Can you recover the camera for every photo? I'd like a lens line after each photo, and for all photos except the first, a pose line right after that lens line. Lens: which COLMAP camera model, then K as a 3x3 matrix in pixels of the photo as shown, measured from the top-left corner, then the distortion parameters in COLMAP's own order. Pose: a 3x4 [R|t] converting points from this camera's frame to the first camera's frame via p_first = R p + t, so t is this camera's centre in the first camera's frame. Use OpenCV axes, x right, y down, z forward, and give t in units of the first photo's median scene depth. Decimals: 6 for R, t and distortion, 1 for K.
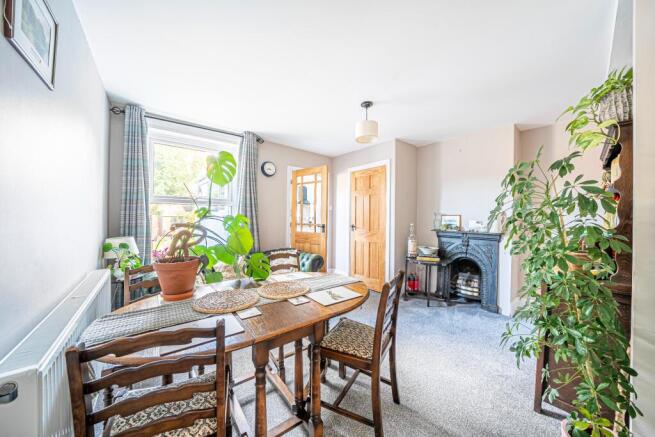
lens RADIAL K [[224.3, 0, 326.5], [0, 224.3, 220.5], [0, 0, 1]] dist [-0.015317, -0.000070]
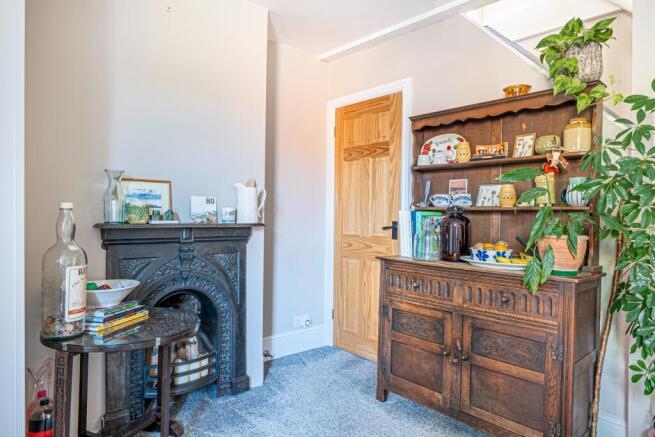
lens RADIAL K [[401.1, 0, 326.8], [0, 401.1, 219.3], [0, 0, 1]] dist [0.009673, 0.002060]
pose [[-0.066386, -0.024064, 0.997504, -0.098214], [-0.020332, 0.999534, 0.022760, 0.019315], [-0.997587, -0.018771, -0.066844, 0.812396]]
